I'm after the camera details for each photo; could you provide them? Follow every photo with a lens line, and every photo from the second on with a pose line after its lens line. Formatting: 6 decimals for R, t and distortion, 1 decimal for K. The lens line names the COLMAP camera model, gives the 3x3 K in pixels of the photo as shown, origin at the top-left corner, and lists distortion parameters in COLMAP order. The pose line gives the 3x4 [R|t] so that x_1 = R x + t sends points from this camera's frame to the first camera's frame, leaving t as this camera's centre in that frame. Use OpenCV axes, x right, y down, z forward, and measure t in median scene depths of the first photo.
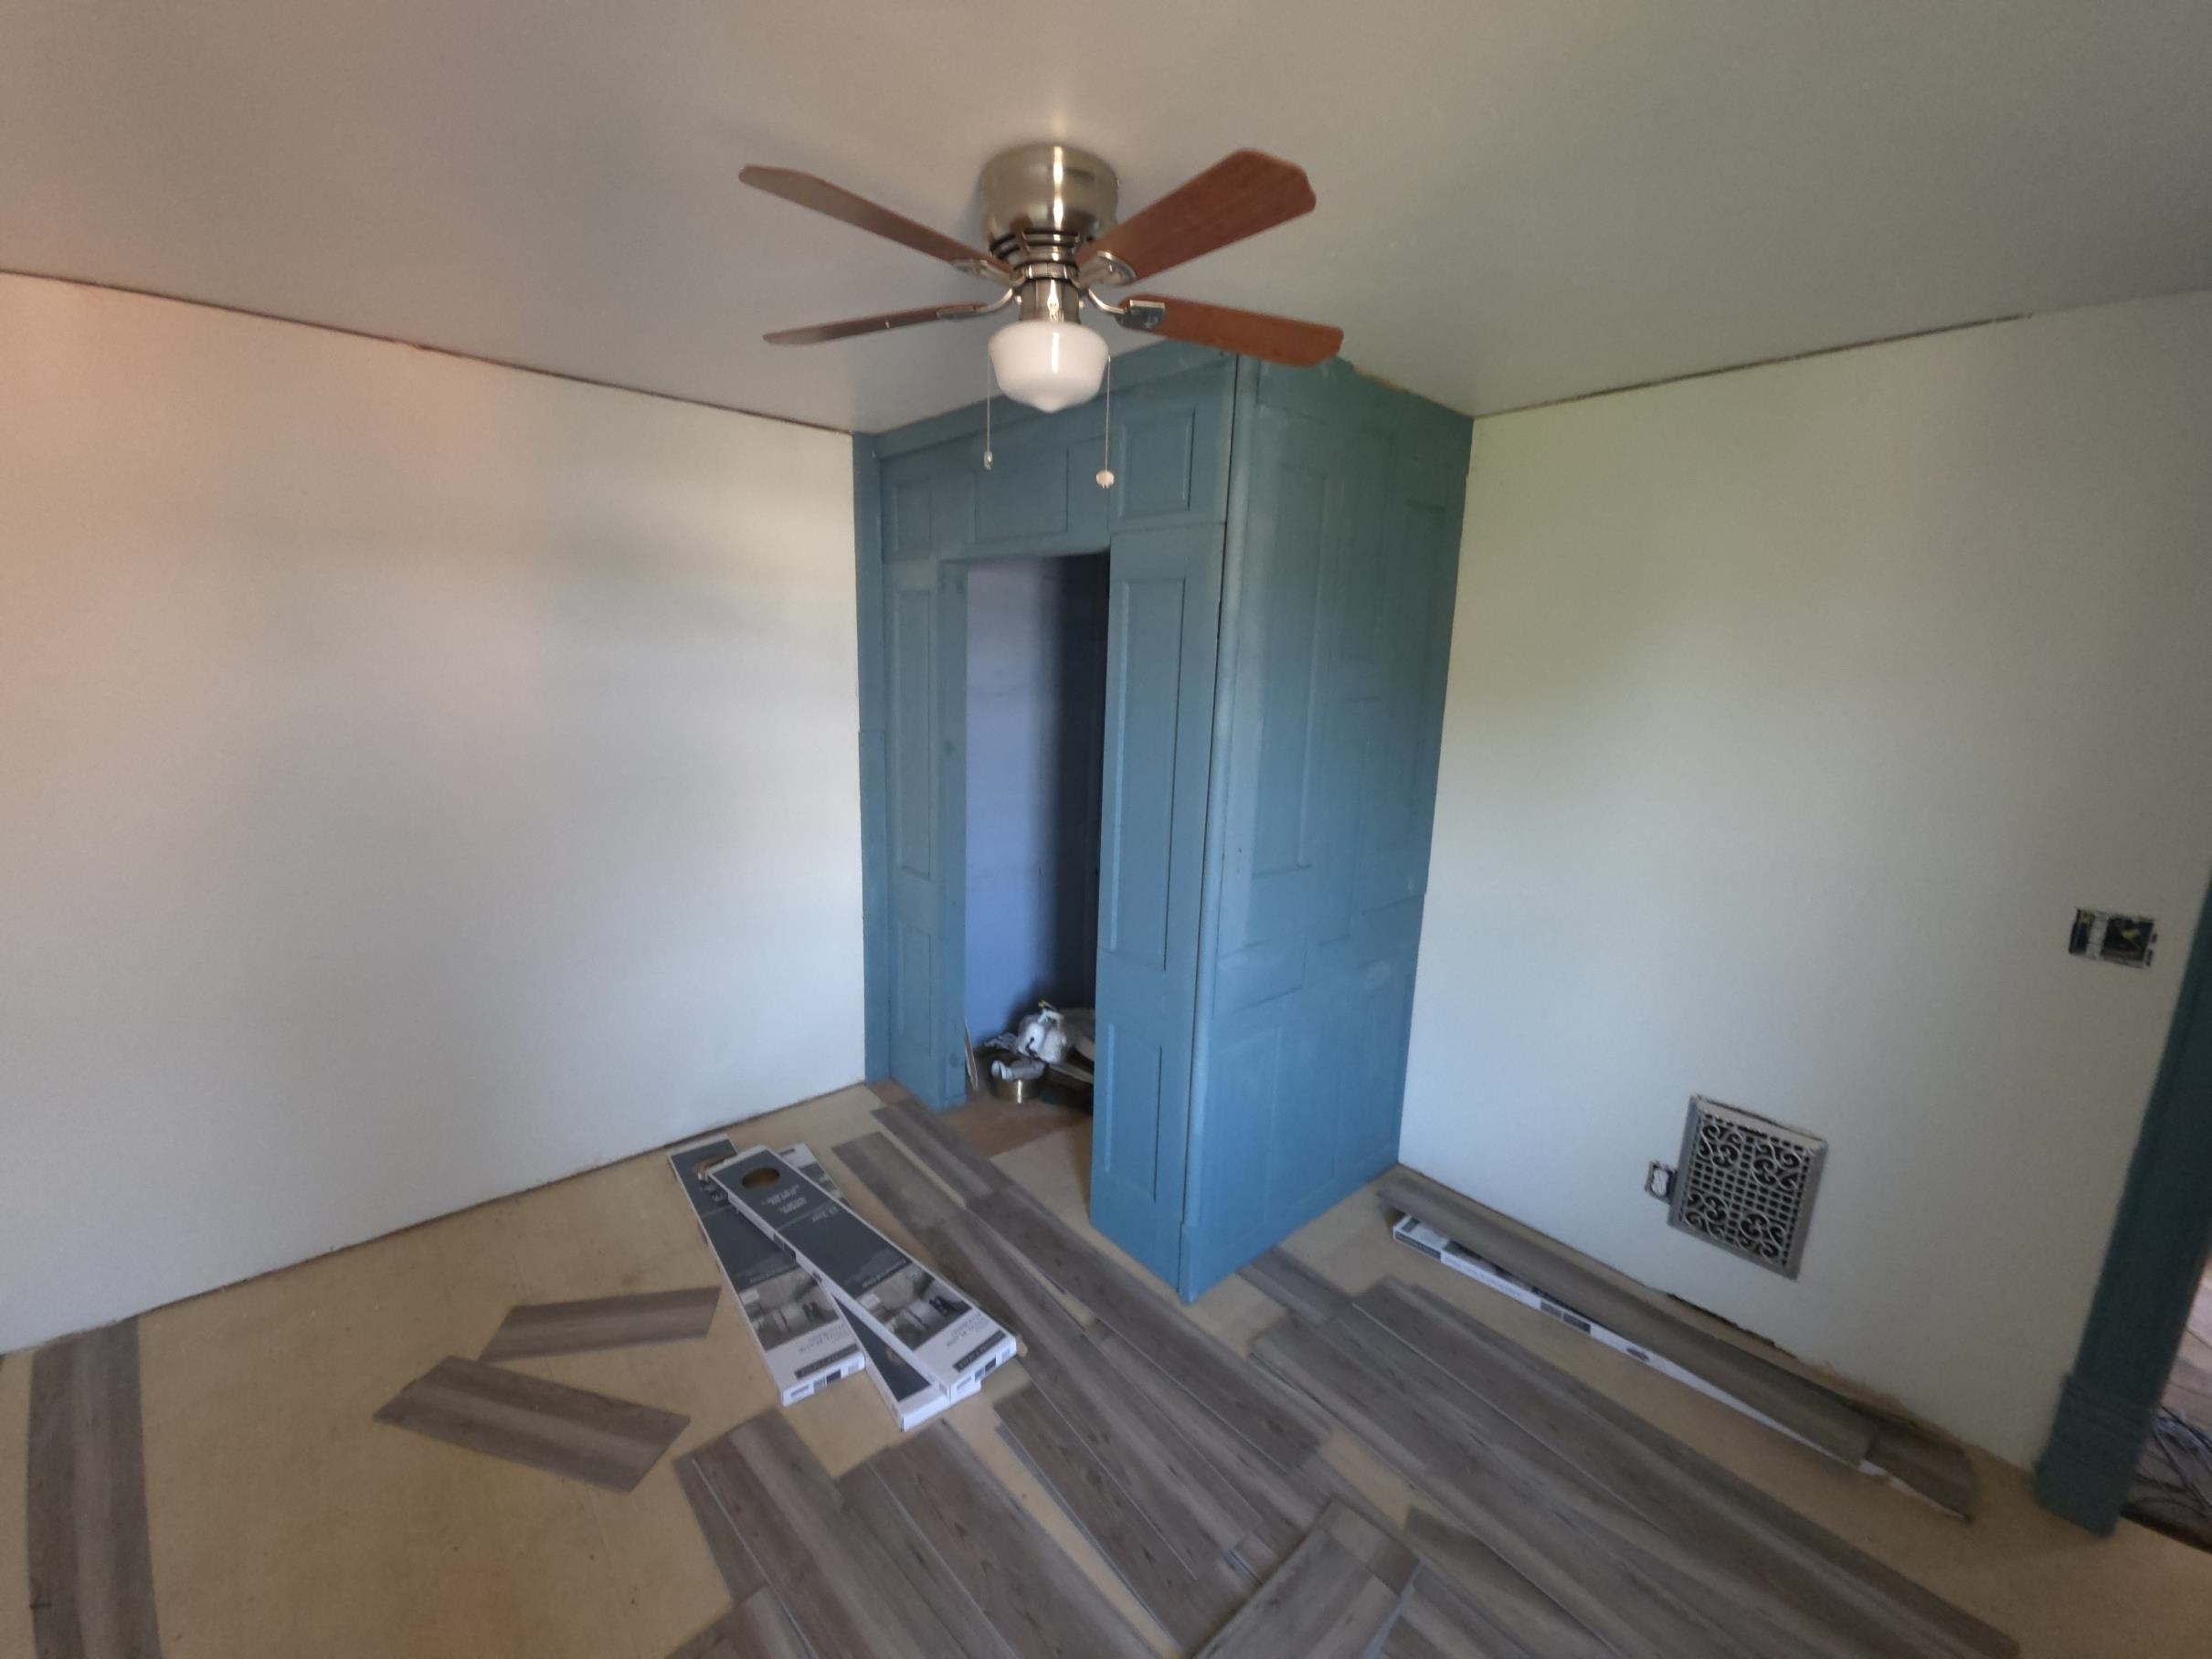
lens RADIAL K [[884.3, 0, 1113.4], [0, 884.3, 822.7], [0, 0, 1]] dist [0.012906, -0.007563]
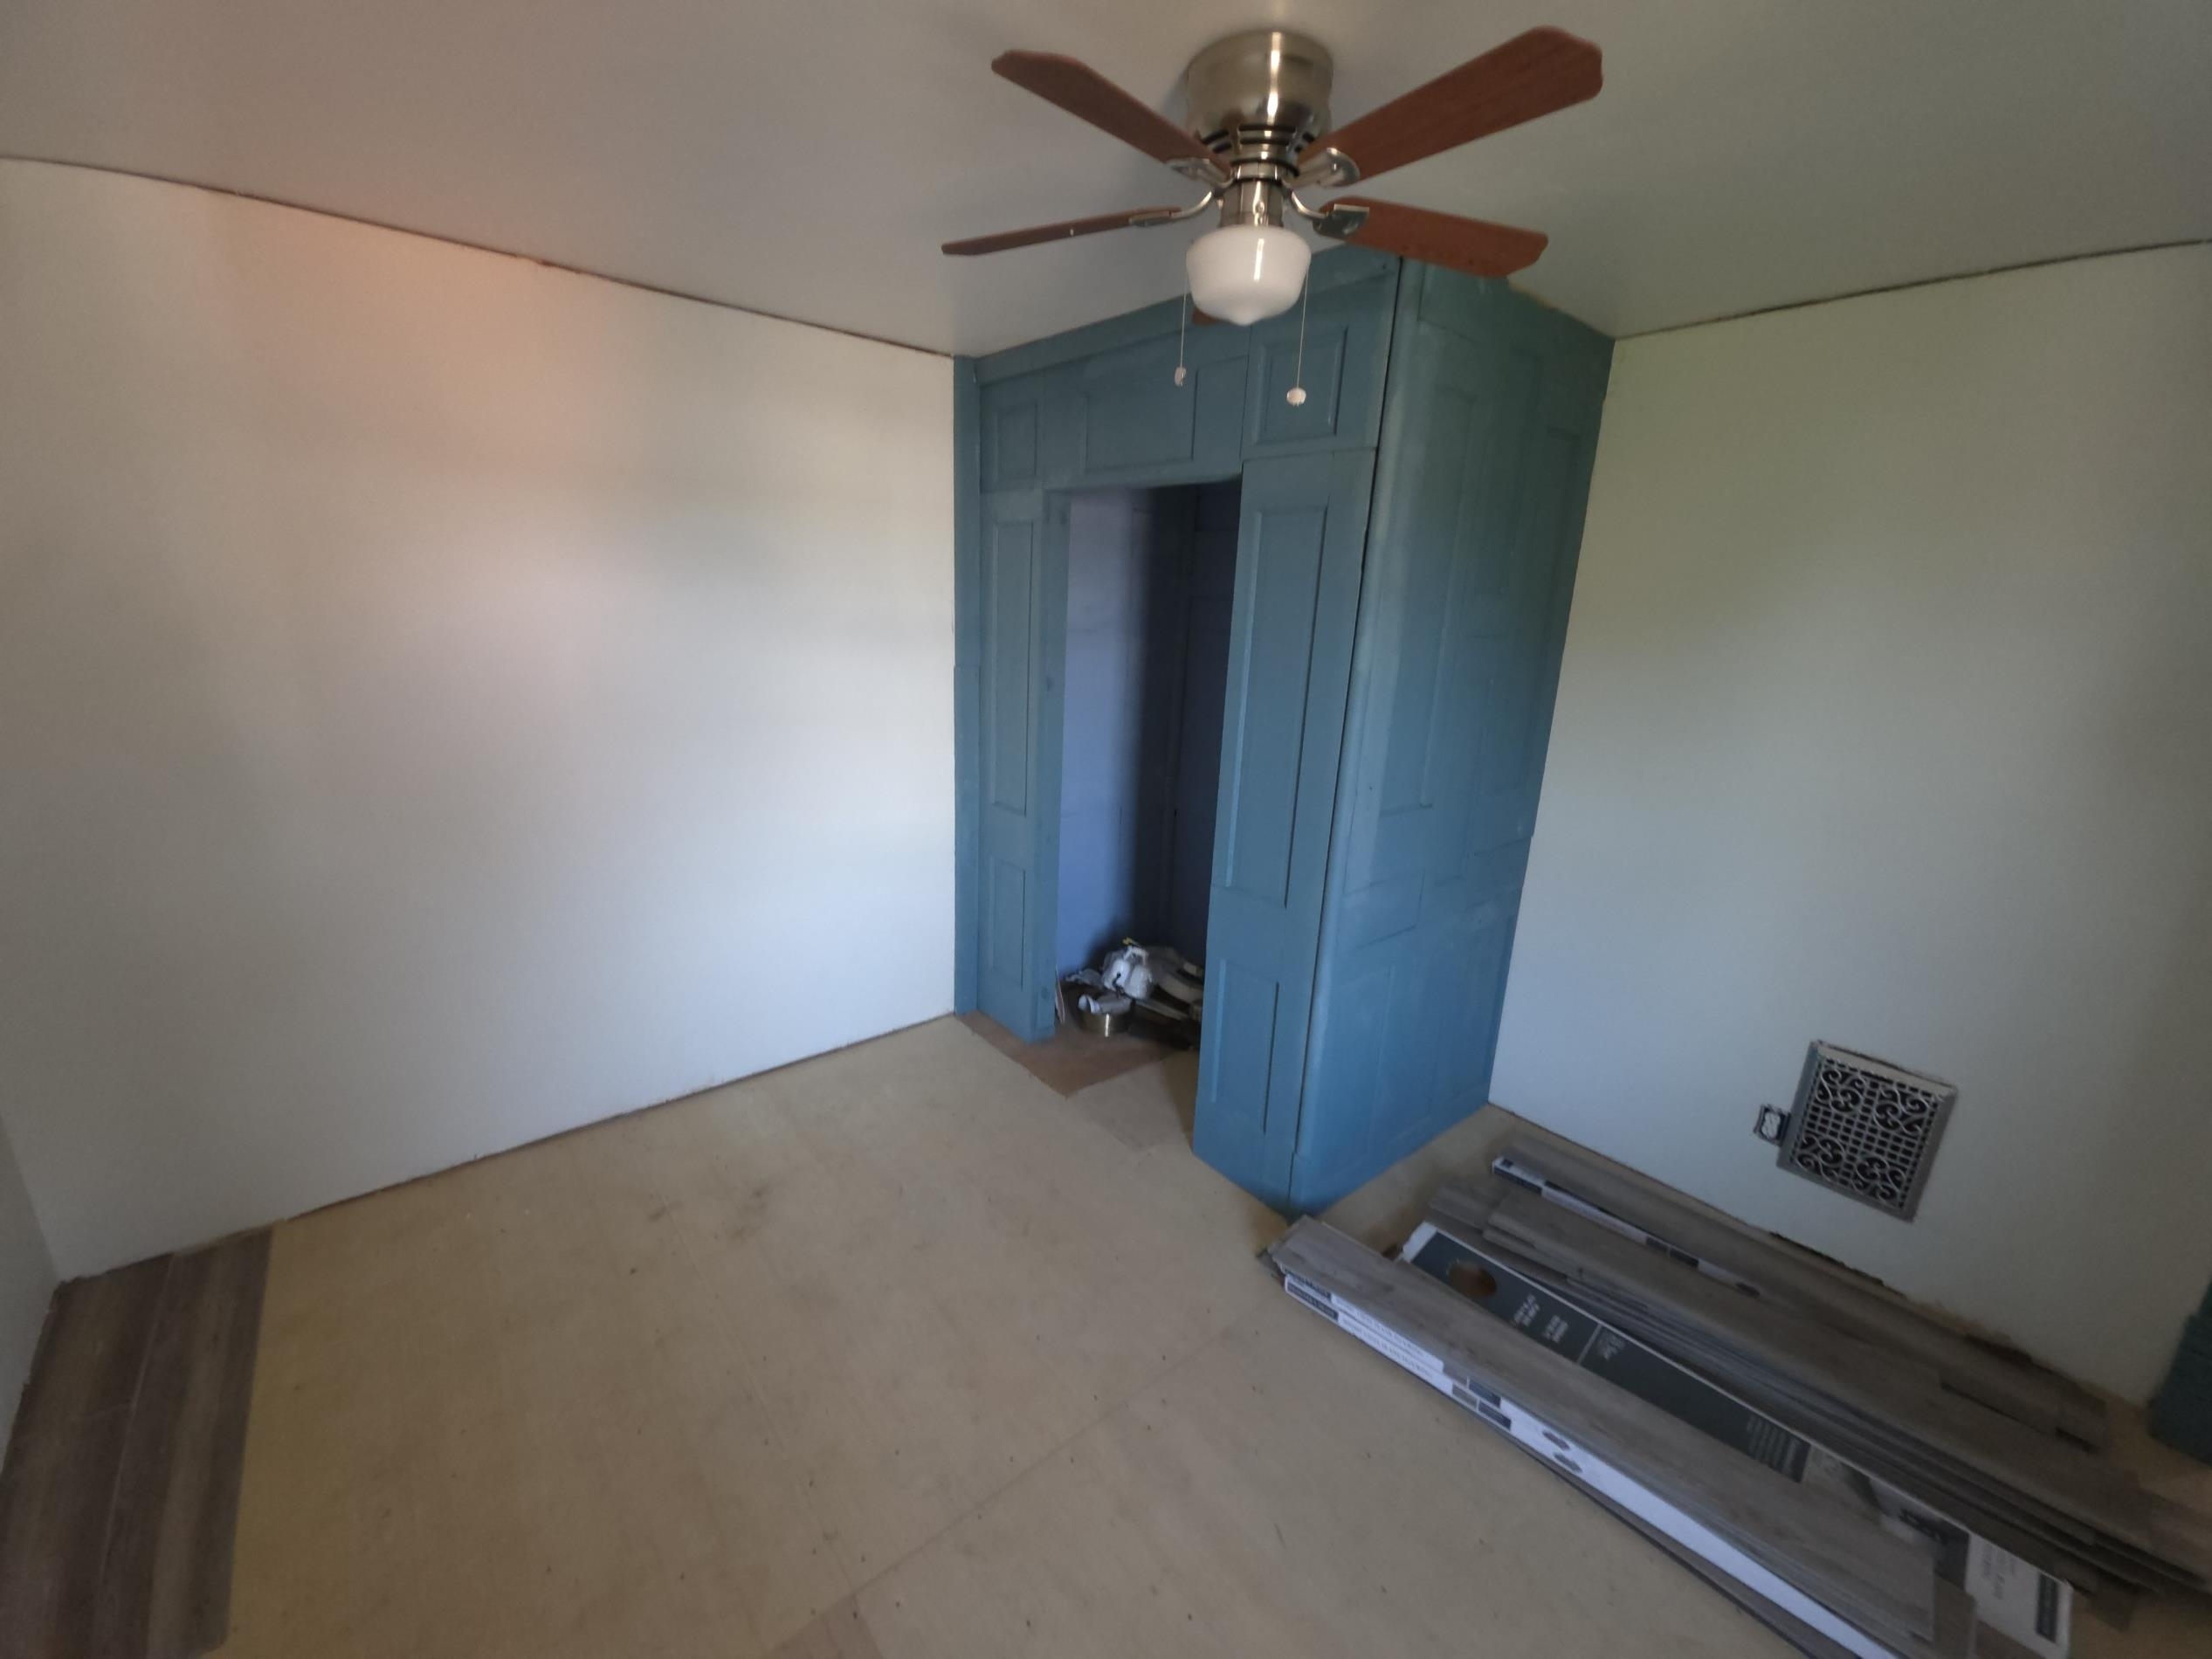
lens RADIAL K [[884.3, 0, 1114.9], [0, 884.3, 824.0], [0, 0, 1]] dist [0.012906, -0.007563]
pose [[0.999563, 0.014573, -0.025729, -0.107899], [-0.012895, 0.997853, 0.064211, 0.010500], [0.026609, -0.063851, 0.997605, 0.000104]]
